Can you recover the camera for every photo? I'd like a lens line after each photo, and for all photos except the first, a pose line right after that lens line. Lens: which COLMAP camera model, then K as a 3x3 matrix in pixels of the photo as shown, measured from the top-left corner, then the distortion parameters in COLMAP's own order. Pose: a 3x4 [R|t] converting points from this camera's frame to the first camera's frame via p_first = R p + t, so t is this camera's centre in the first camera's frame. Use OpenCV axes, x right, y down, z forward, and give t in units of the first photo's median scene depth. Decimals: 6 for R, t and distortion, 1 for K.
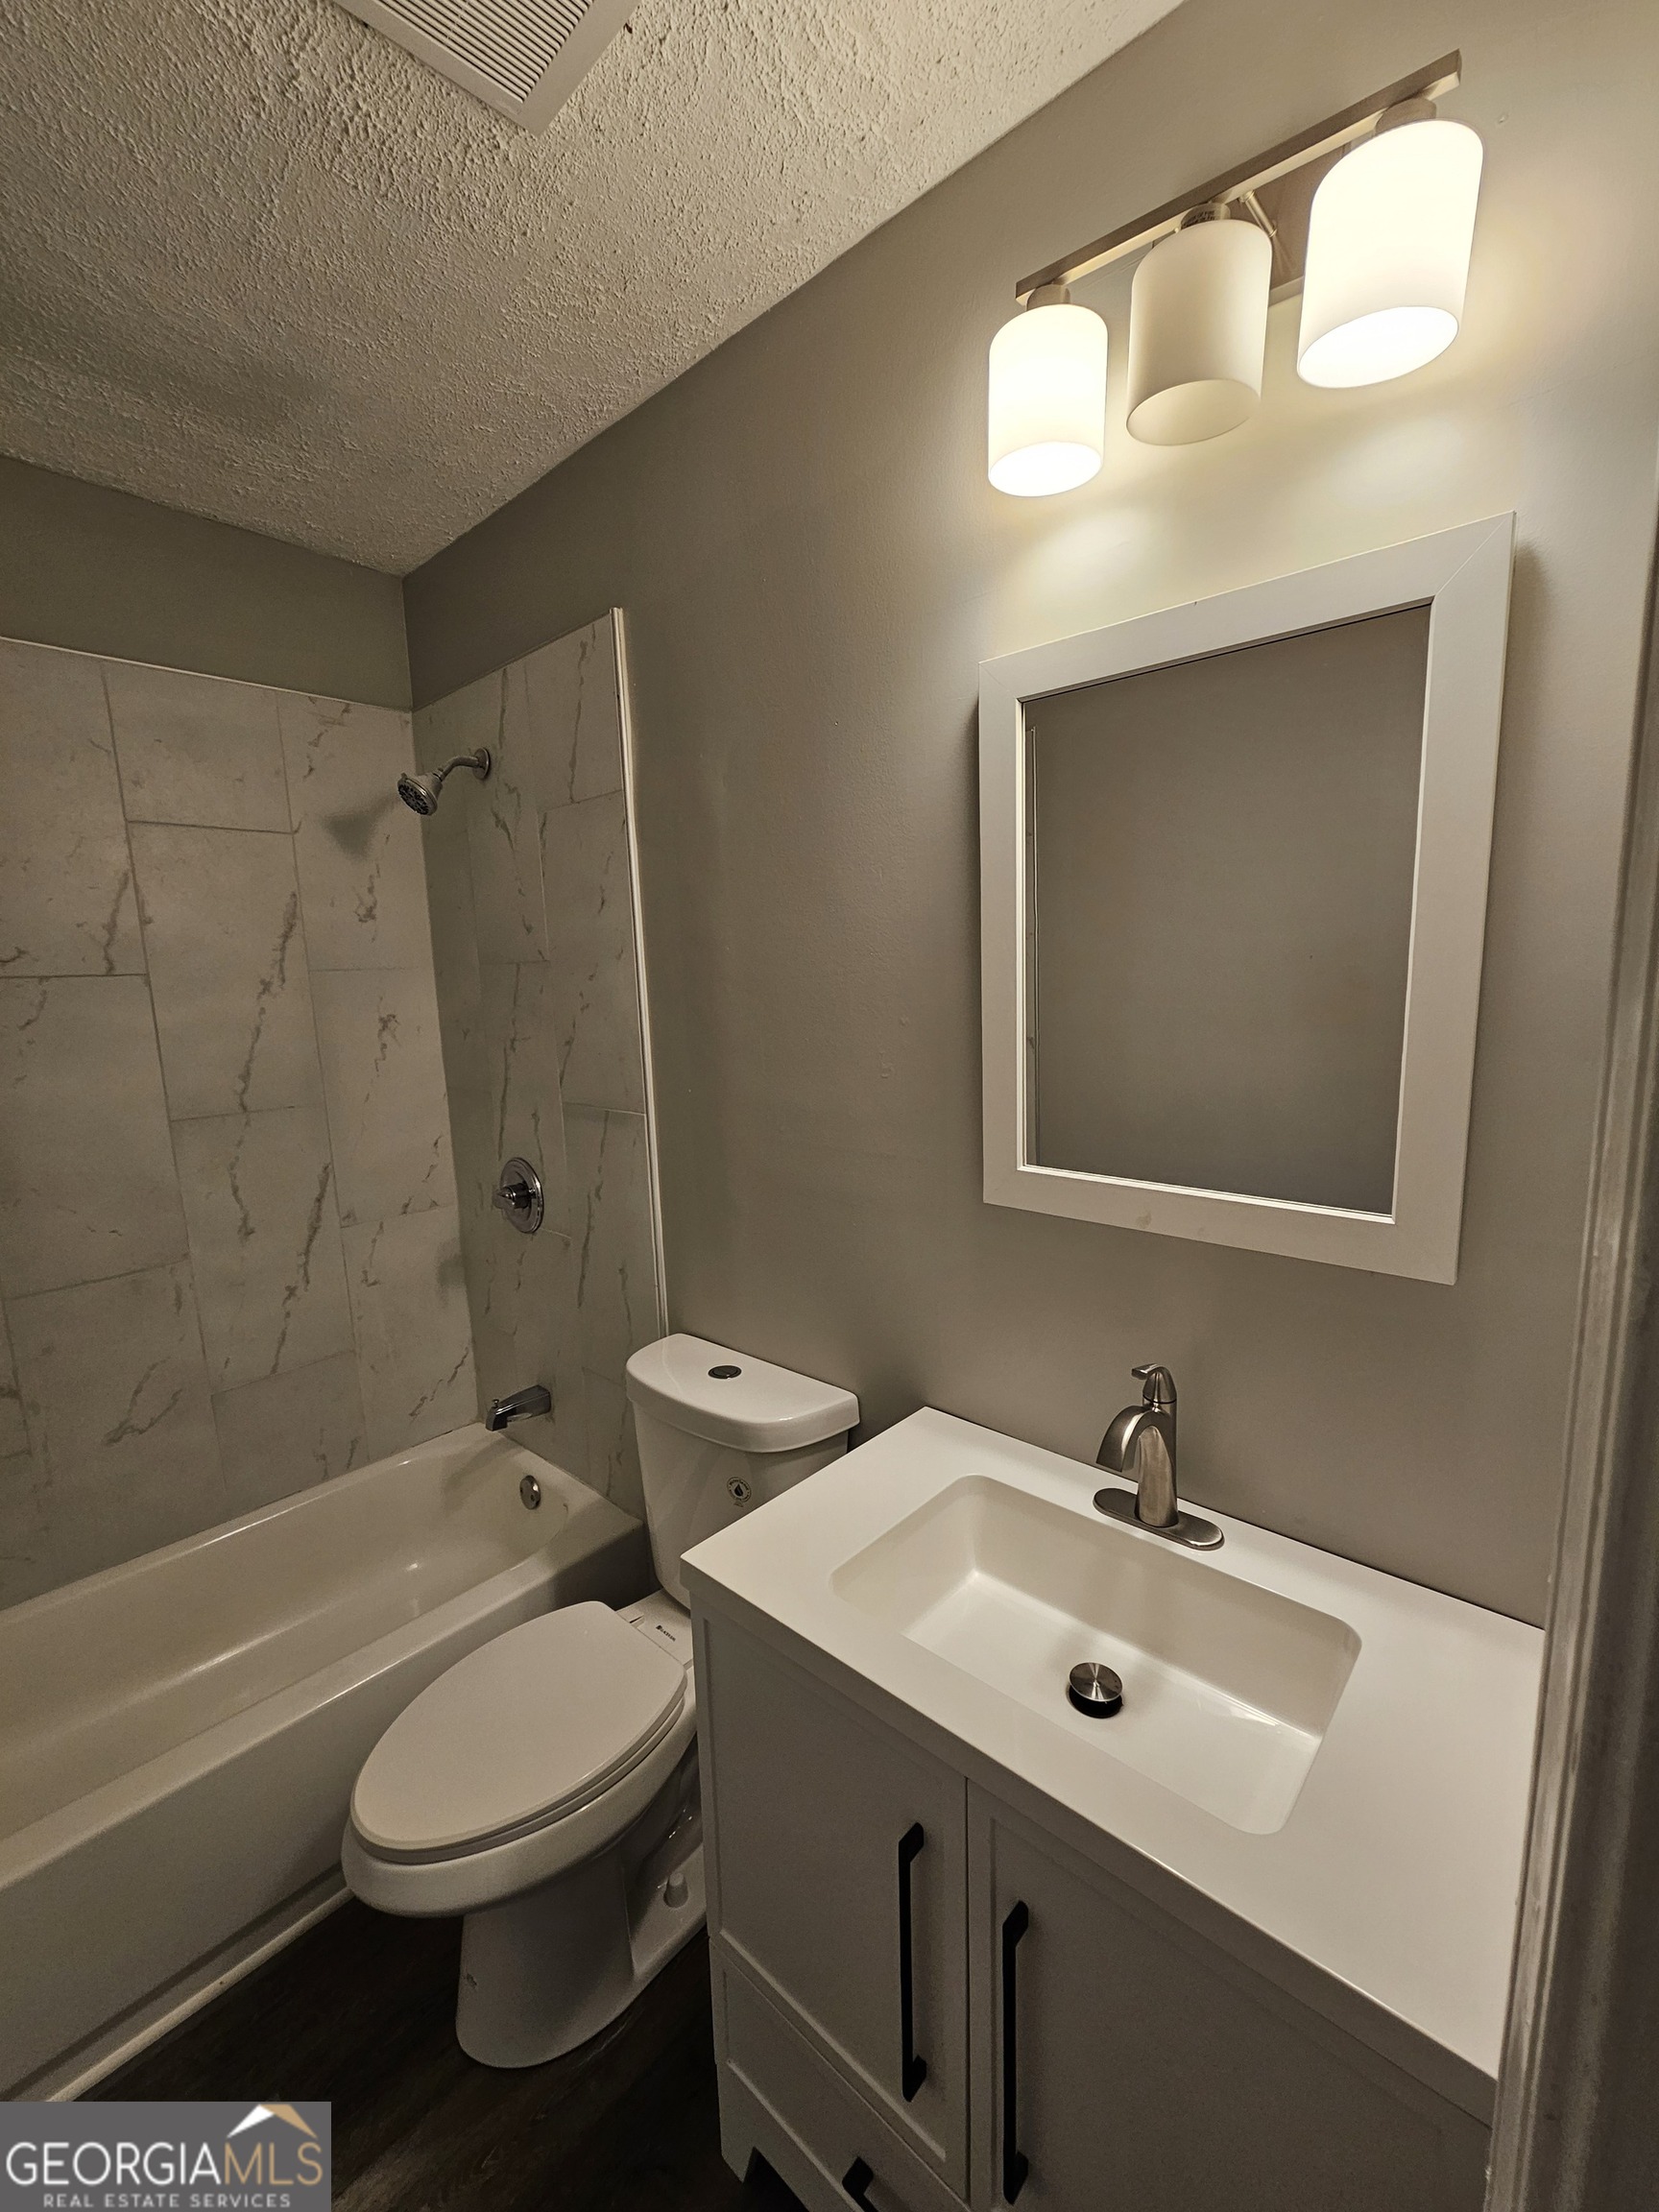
lens RADIAL K [[893.6, 0, 815.5], [0, 893.6, 1099.0], [0, 0, 1]] dist [-0.003312, 0.001123]
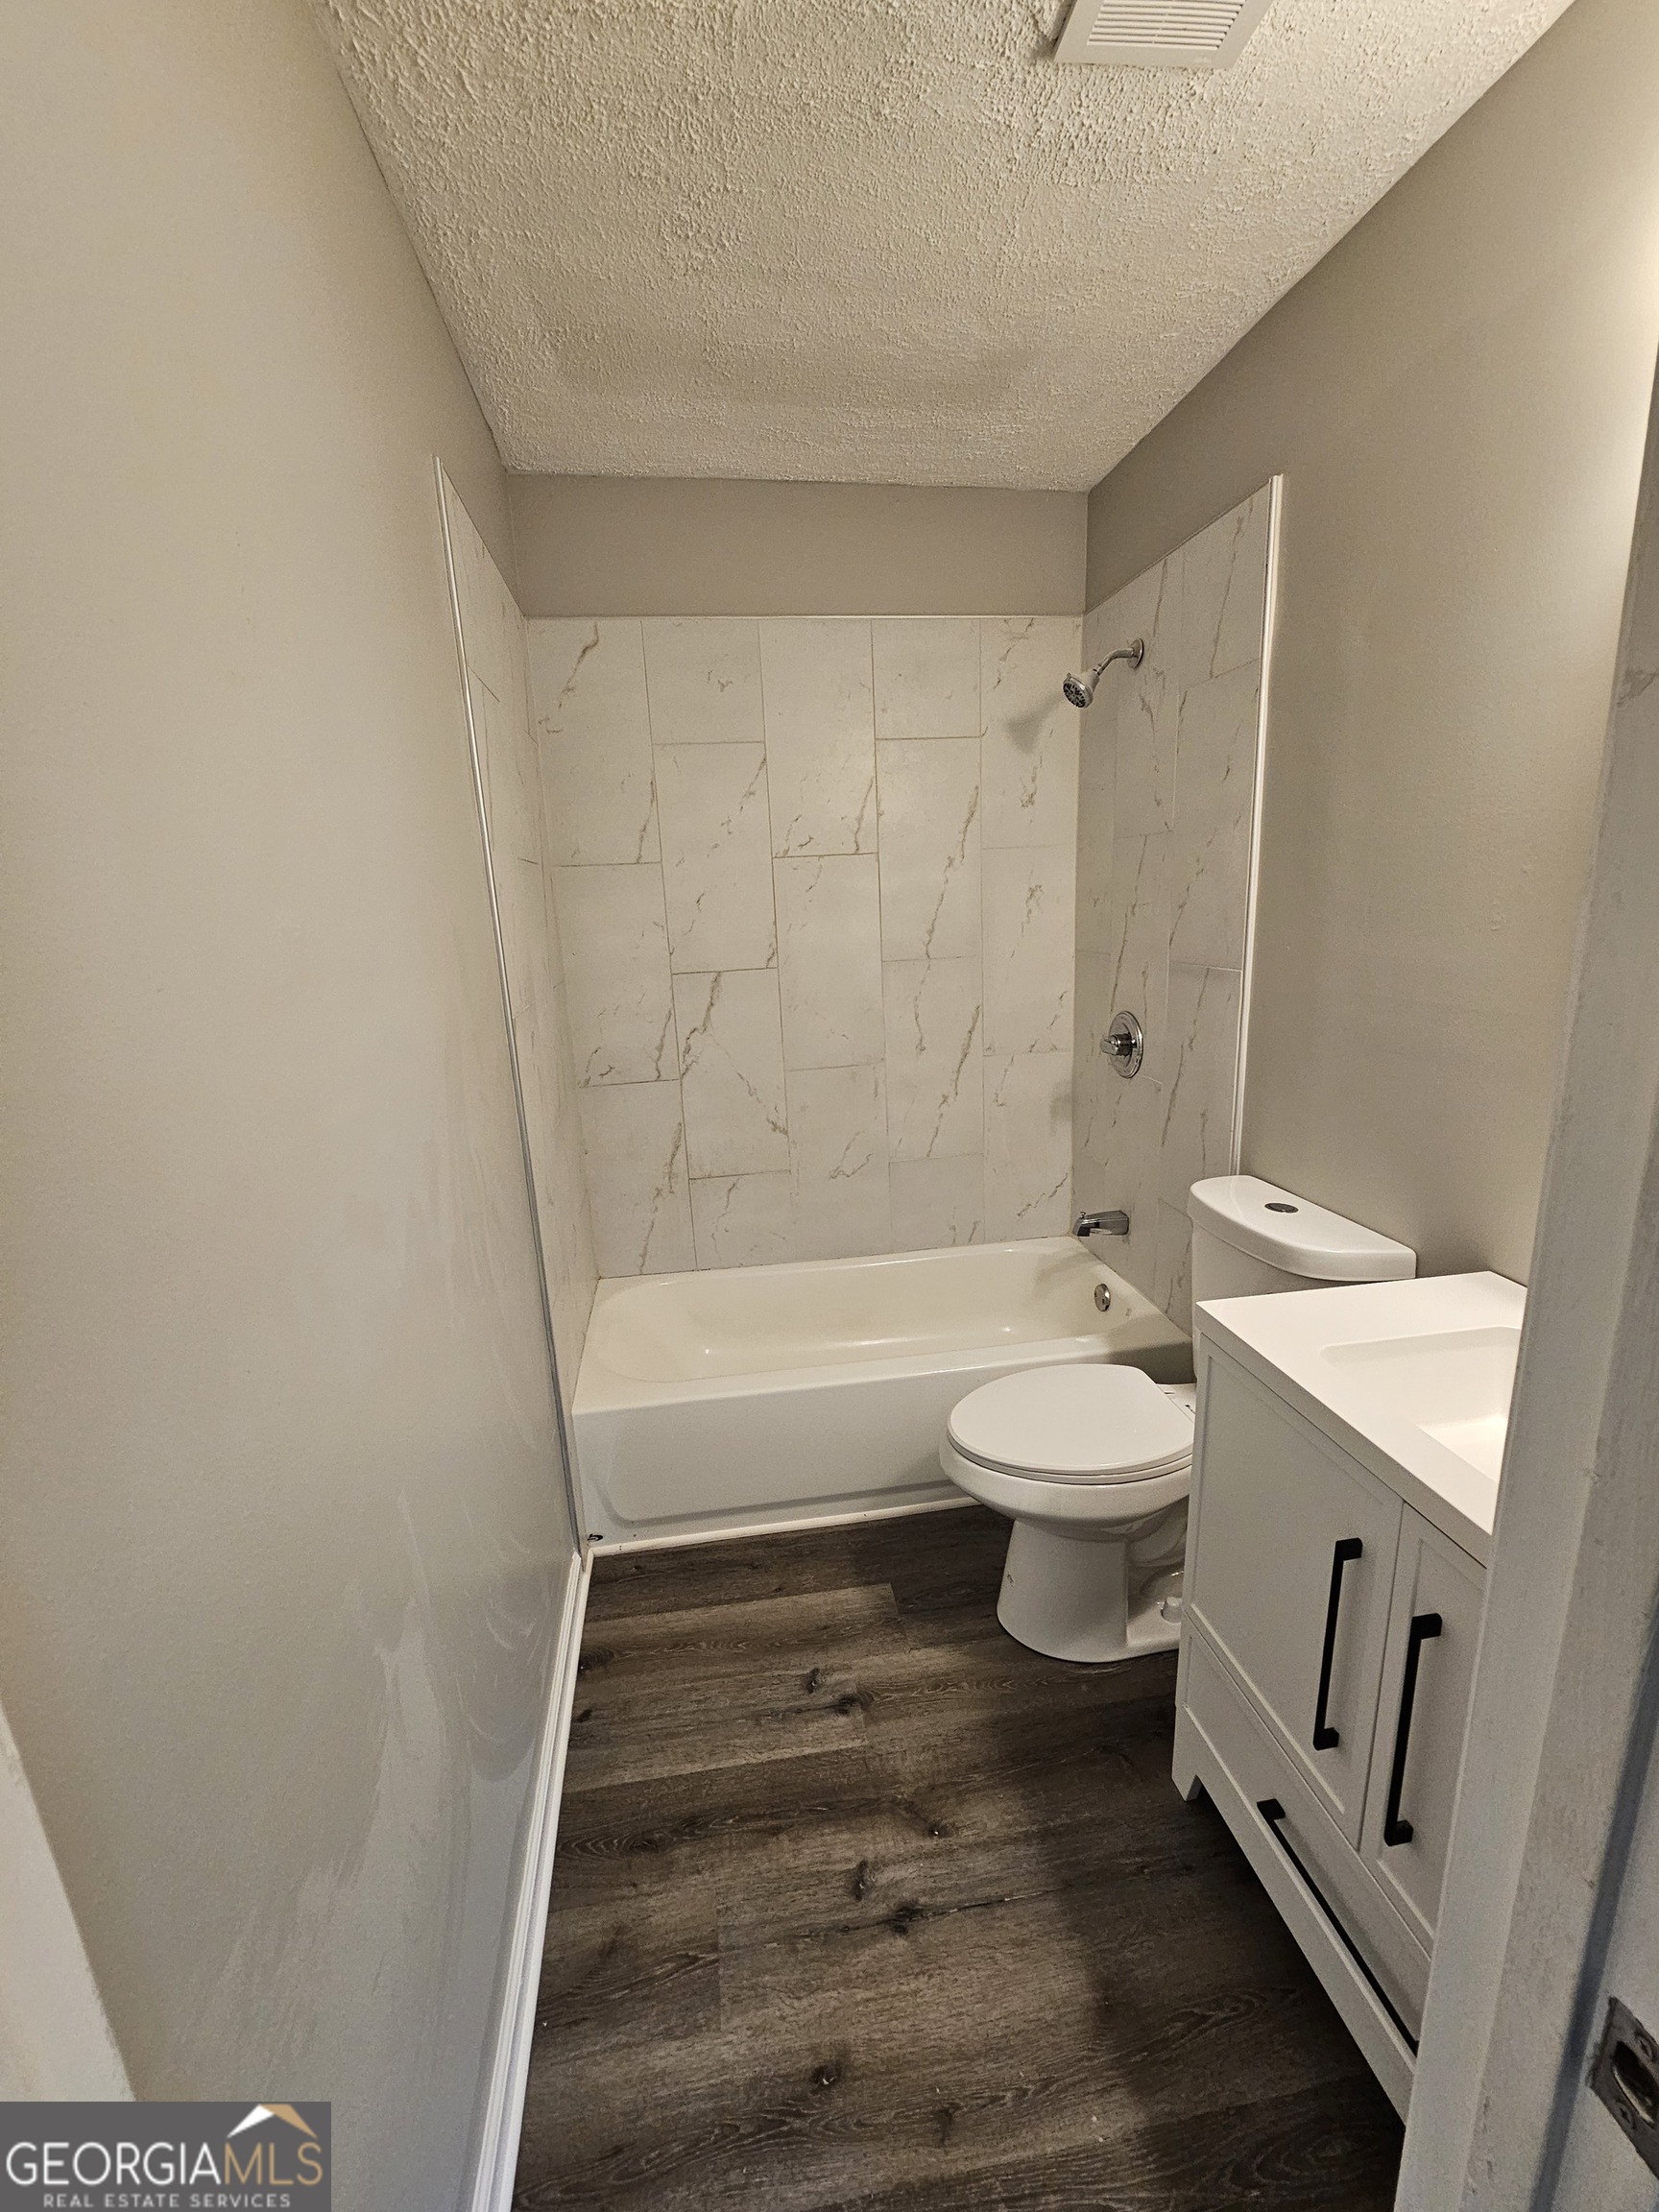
lens RADIAL K [[903.9, 0, 818.8], [0, 903.9, 1115.4], [0, 0, 1]] dist [-0.007354, 0.002955]
pose [[0.774406, 0.149462, -0.614781, 0.108501], [-0.074894, 0.986520, 0.145497, 0.067305], [0.628240, -0.066630, 0.775161, -0.180474]]
